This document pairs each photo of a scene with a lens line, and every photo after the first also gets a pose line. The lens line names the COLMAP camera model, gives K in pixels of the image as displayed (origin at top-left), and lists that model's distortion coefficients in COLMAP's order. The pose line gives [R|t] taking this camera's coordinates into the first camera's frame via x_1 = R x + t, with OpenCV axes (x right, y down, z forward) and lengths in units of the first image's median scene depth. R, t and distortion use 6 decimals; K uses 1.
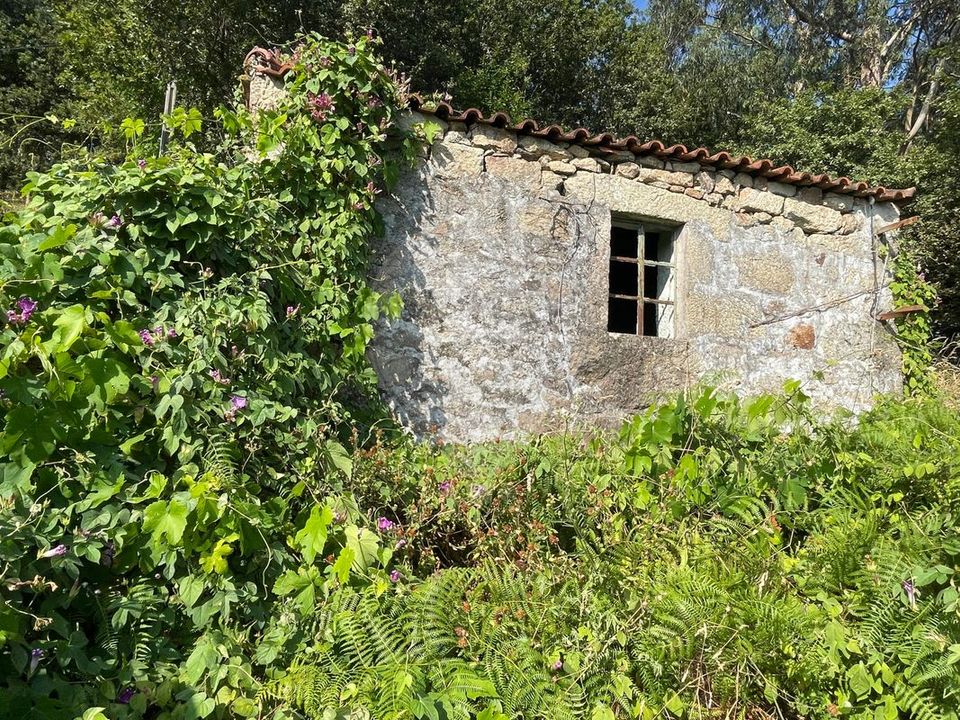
lens RADIAL K [[516.6, 0, 480.3], [0, 516.6, 333.9], [0, 0, 1]] dist [0.000667, -0.000310]
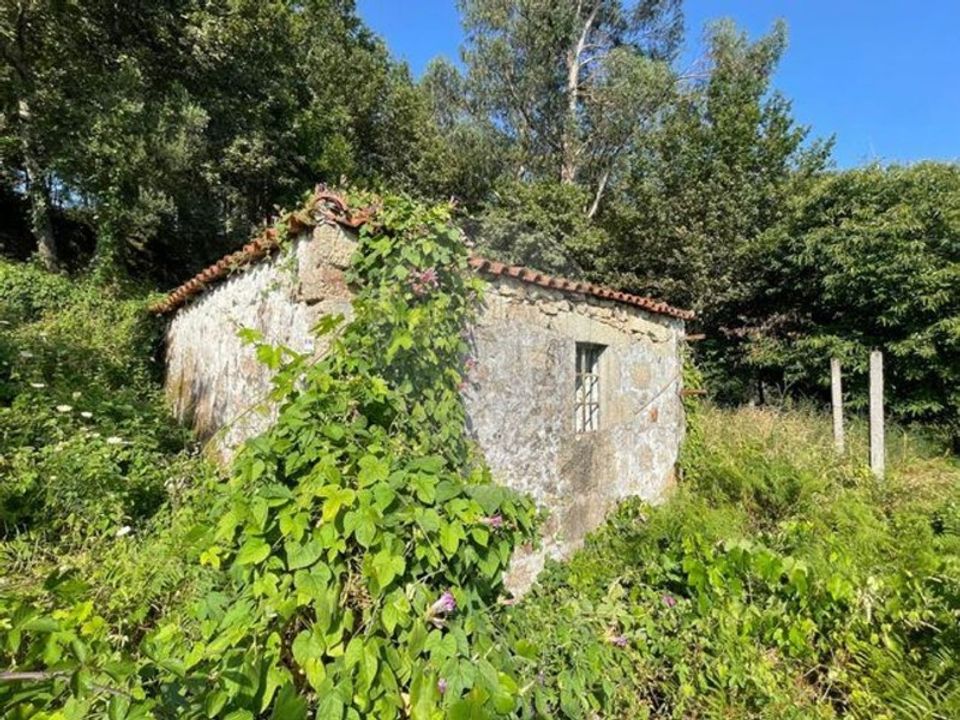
lens RADIAL K [[390.1, 0, 480.0], [0, 390.1, 360.0], [0, 0, 1]] dist [-0.002443, -0.000170]
pose [[0.909130, -0.003493, 0.416498, -0.398976], [-0.022191, 0.998138, 0.056809, -0.259997], [-0.415921, -0.060889, 0.907360, 0.222264]]
